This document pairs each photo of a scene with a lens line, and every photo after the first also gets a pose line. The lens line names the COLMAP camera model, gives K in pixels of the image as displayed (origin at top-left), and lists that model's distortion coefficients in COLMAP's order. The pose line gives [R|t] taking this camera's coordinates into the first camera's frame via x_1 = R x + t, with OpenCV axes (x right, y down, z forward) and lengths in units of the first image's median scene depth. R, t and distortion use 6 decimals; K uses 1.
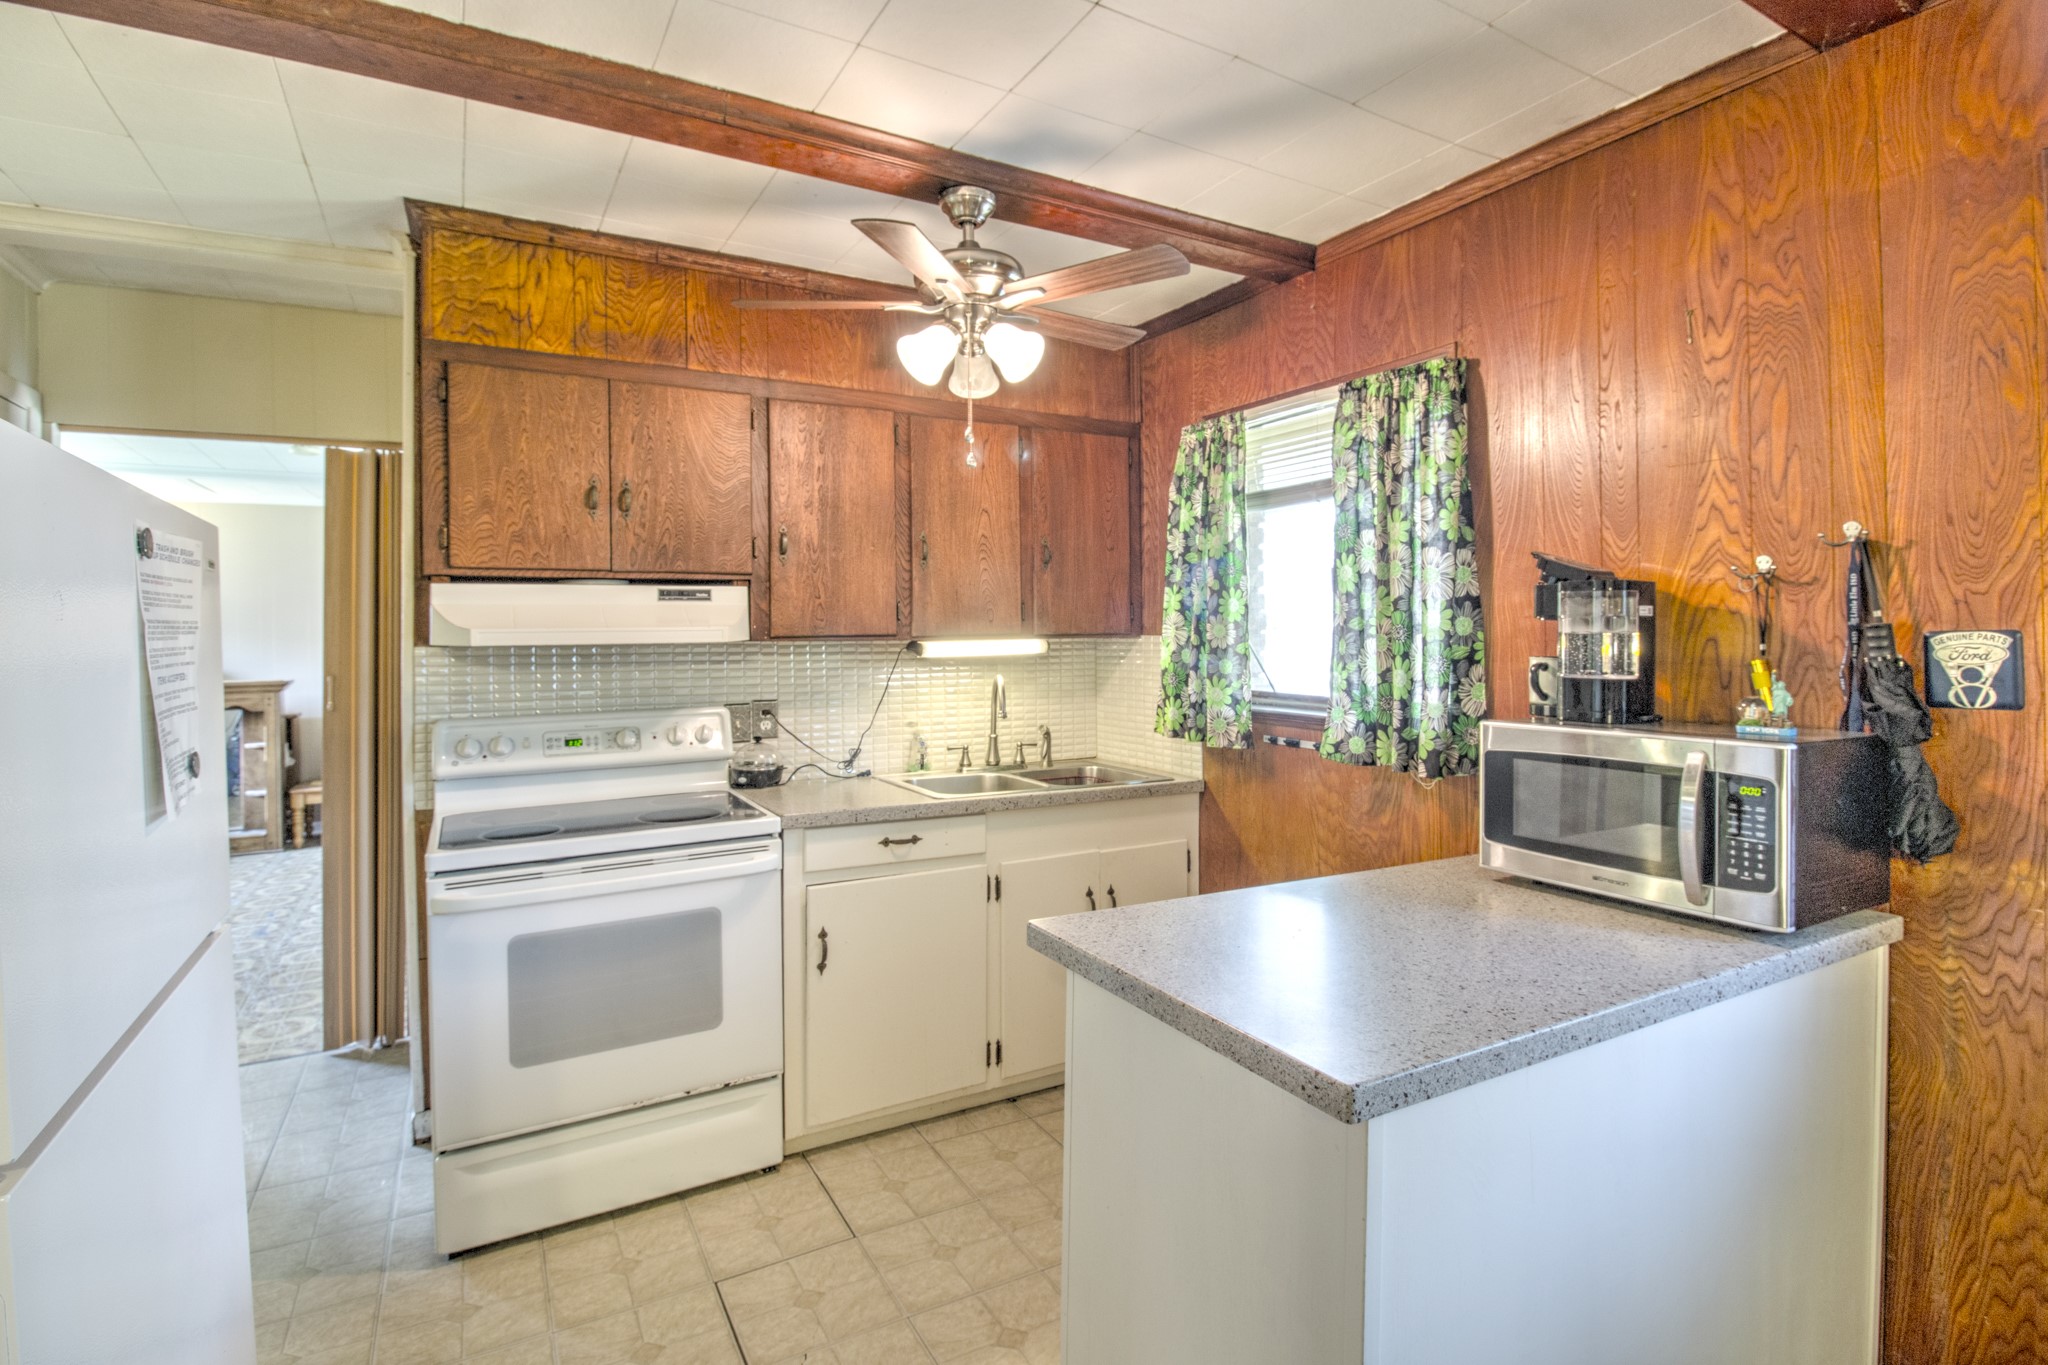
lens RADIAL K [[927.0, 0, 1093.6], [0, 927.0, 618.3], [0, 0, 1]] dist [0.001121, -0.015873]
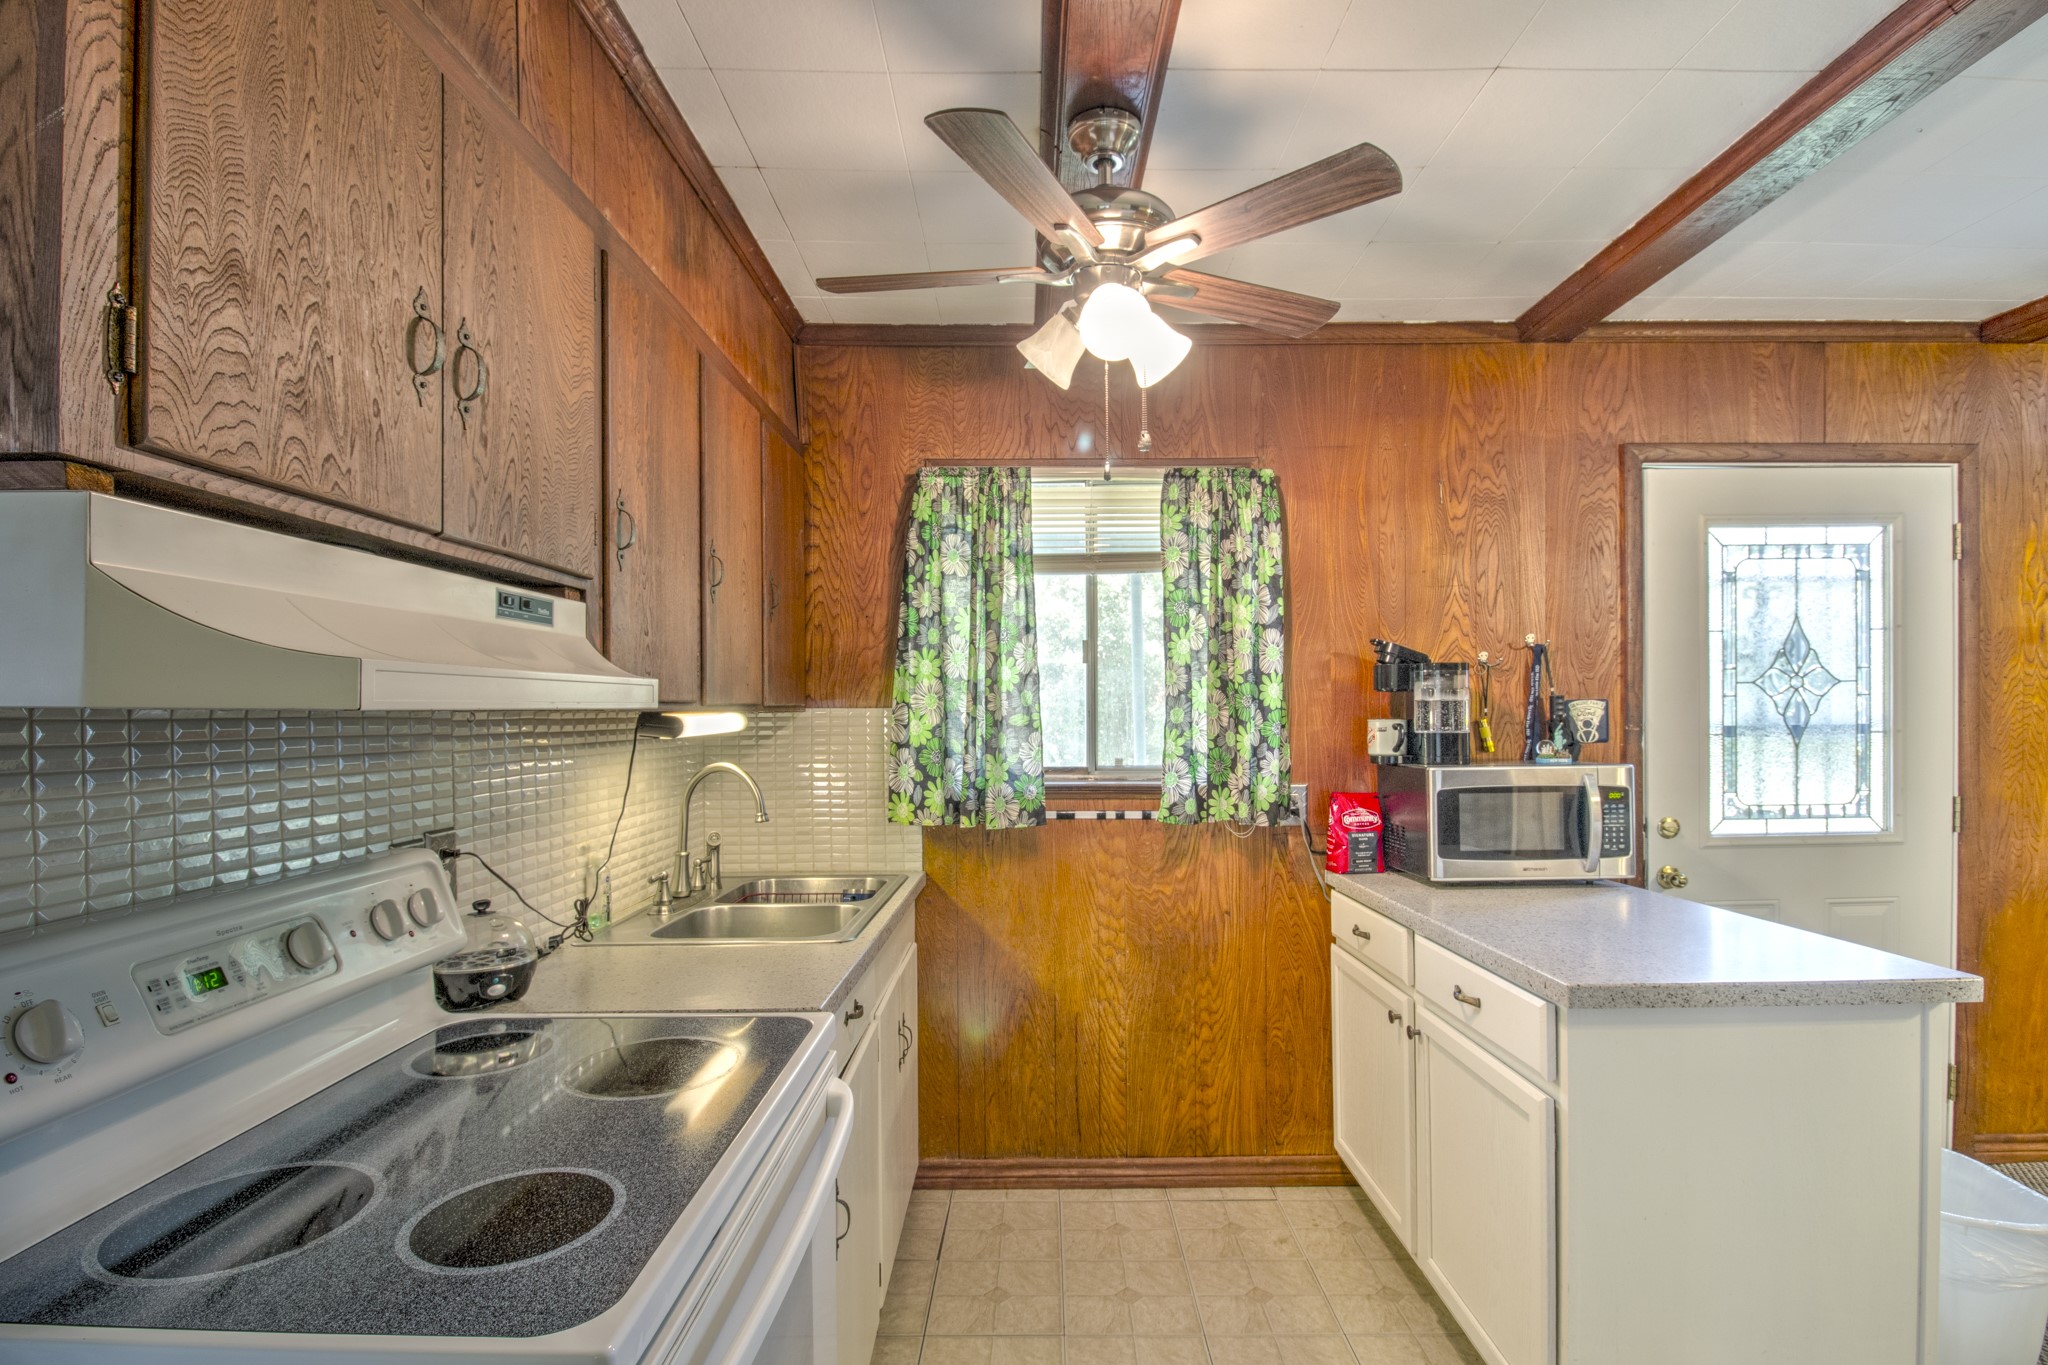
lens RADIAL K [[927.6, 0, 1020.6], [0, 927.6, 704.4], [0, 0, 1]] dist [-0.000356, -0.008960]
pose [[0.563522, 0.008996, 0.826052, -0.691970], [-0.007534, 0.999955, -0.005750, 0.024760], [-0.826067, -0.002983, 0.563564, 0.531149]]
